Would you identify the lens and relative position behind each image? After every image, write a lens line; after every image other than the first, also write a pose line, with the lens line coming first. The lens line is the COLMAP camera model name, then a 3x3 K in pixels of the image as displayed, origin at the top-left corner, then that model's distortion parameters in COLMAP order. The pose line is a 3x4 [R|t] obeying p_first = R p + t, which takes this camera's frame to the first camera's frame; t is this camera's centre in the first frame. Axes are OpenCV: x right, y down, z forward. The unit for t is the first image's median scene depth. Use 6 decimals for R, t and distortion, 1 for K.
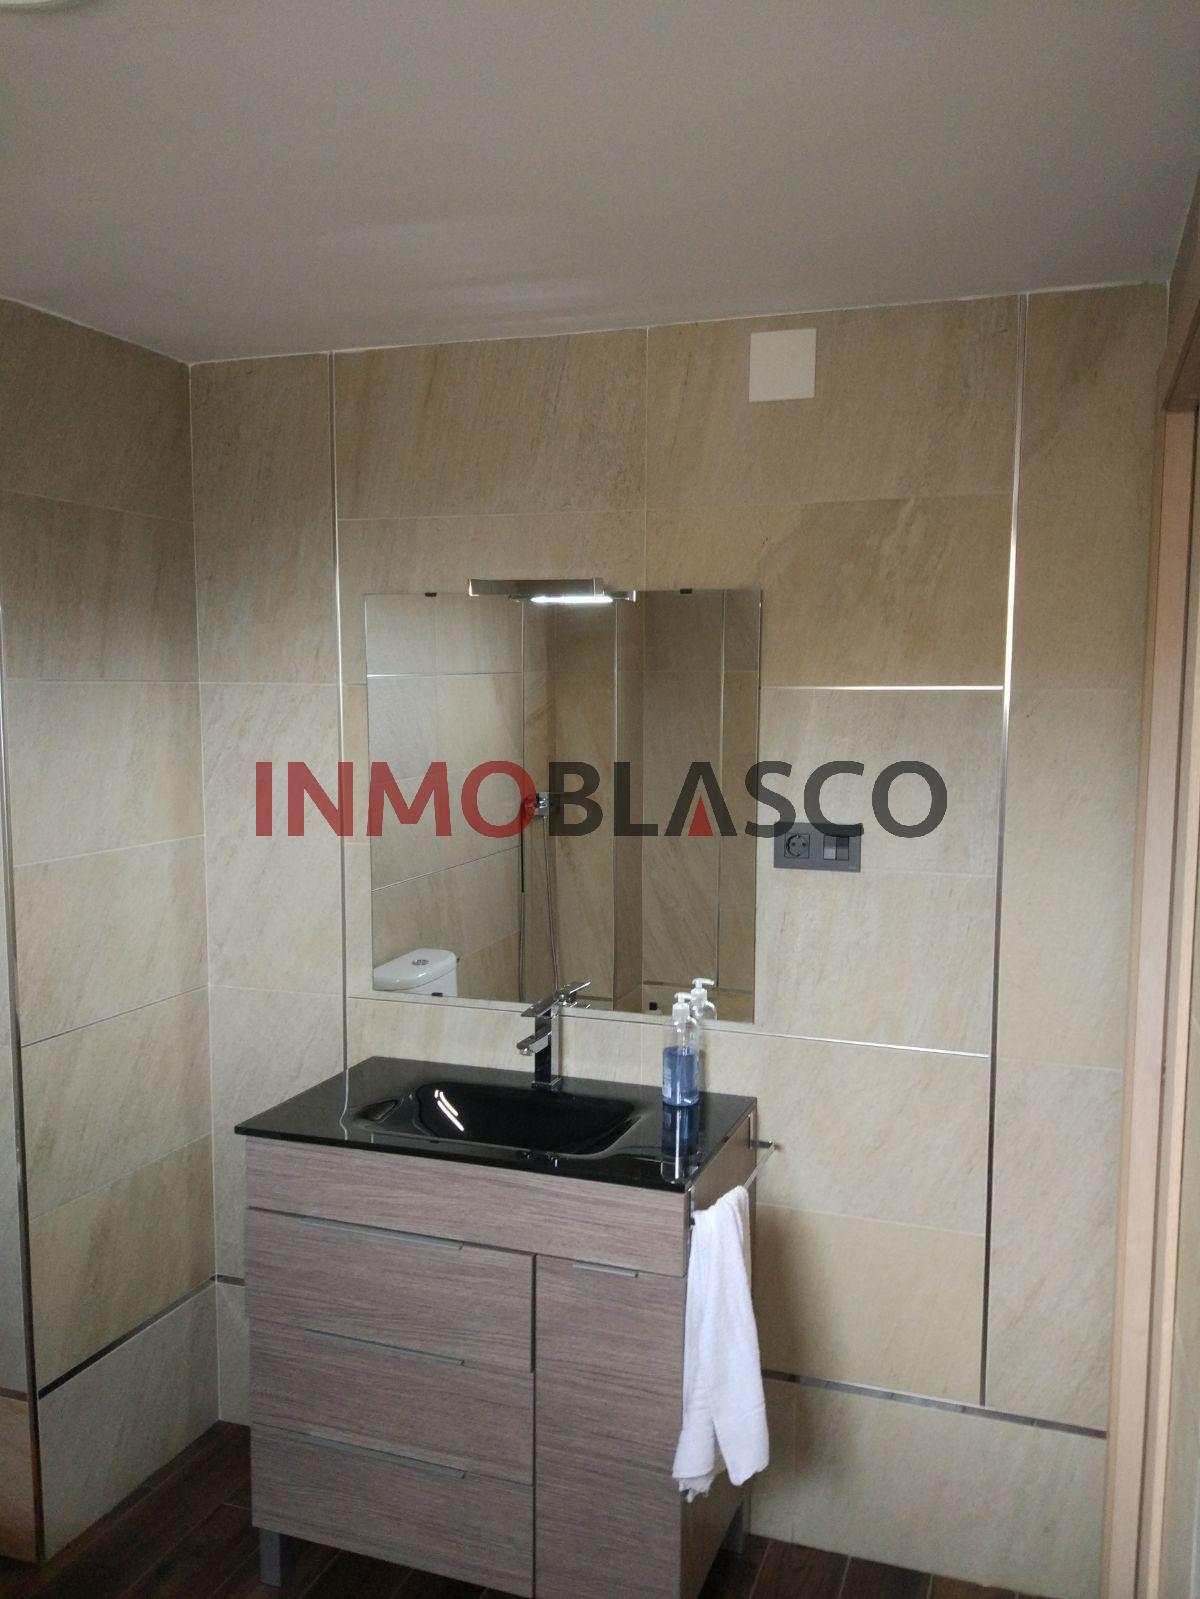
lens RADIAL K [[1289.3, 0, 603.8], [0, 1289.3, 830.2], [0, 0, 1]] dist [0.093532, -0.169480]
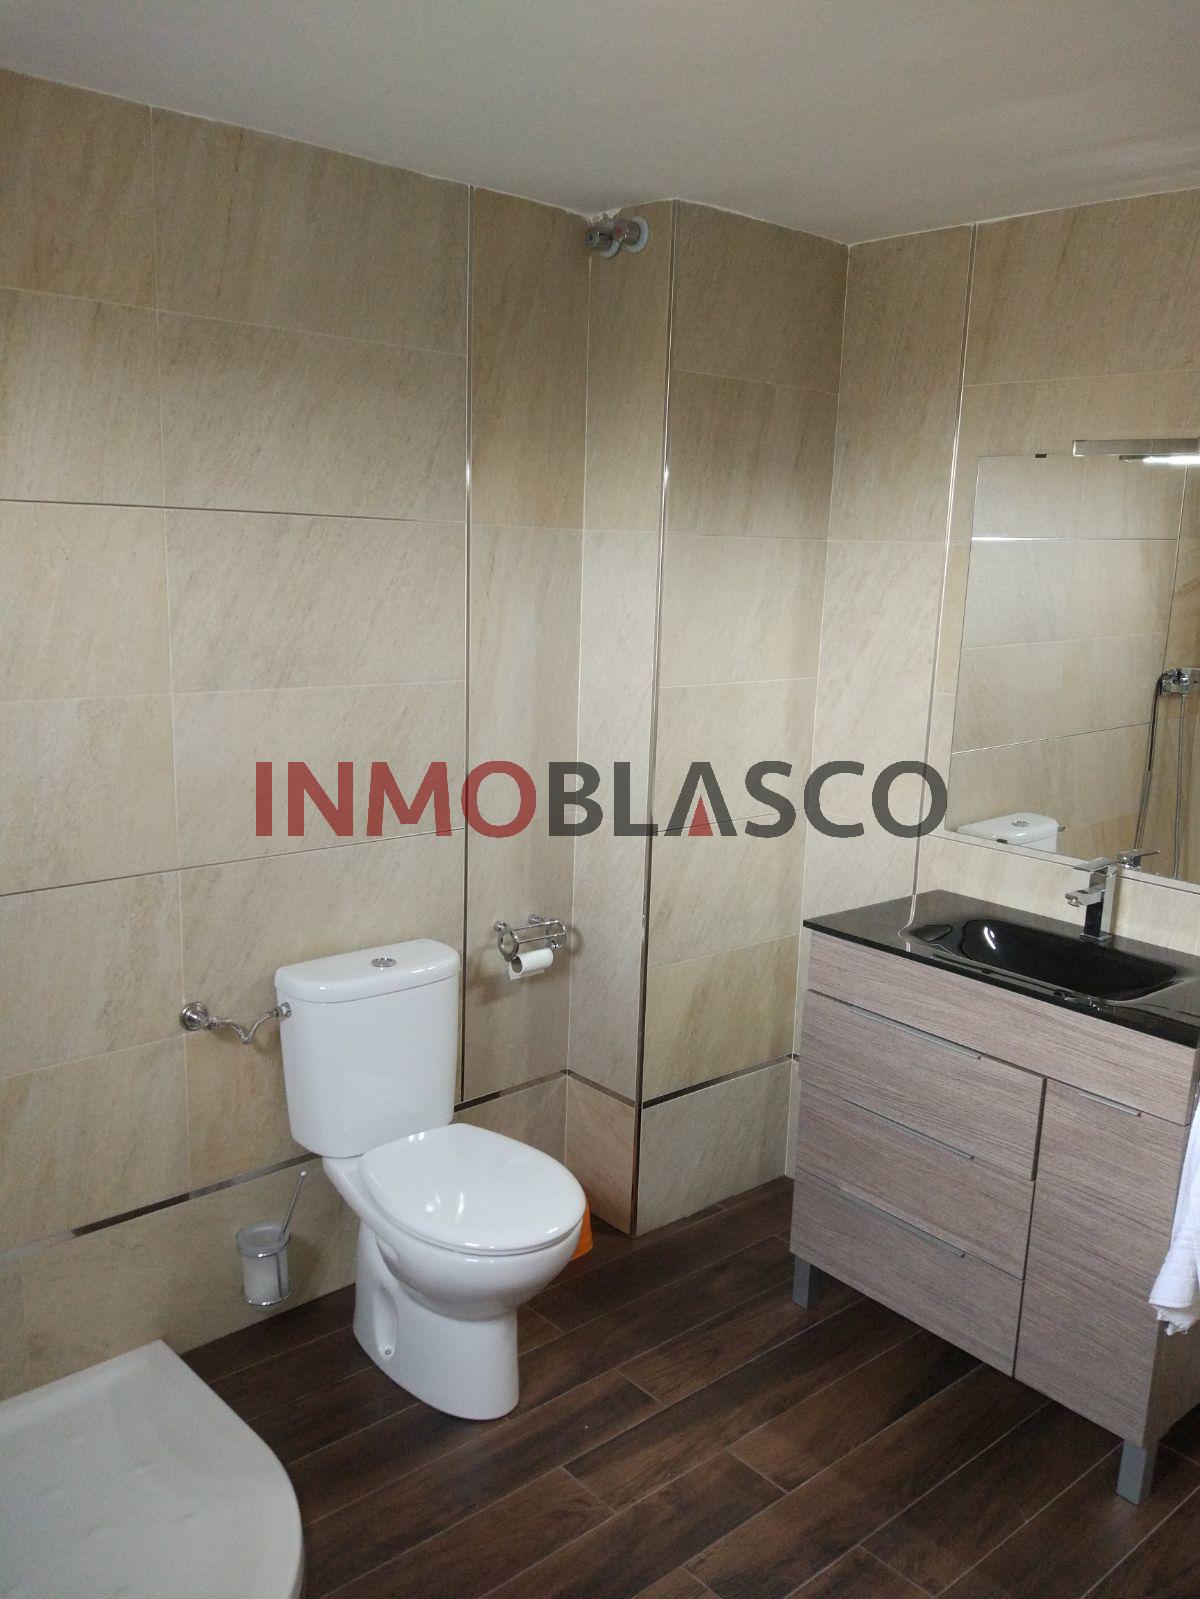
lens RADIAL K [[1274.3, 0, 601.7], [0, 1274.3, 840.6], [0, 0, 1]] dist [0.122260, -0.233286]
pose [[0.868542, 0.138618, -0.475836, 0.096572], [-0.087042, 0.987831, 0.128892, 0.019383], [0.487912, -0.070530, 0.870038, -0.097138]]
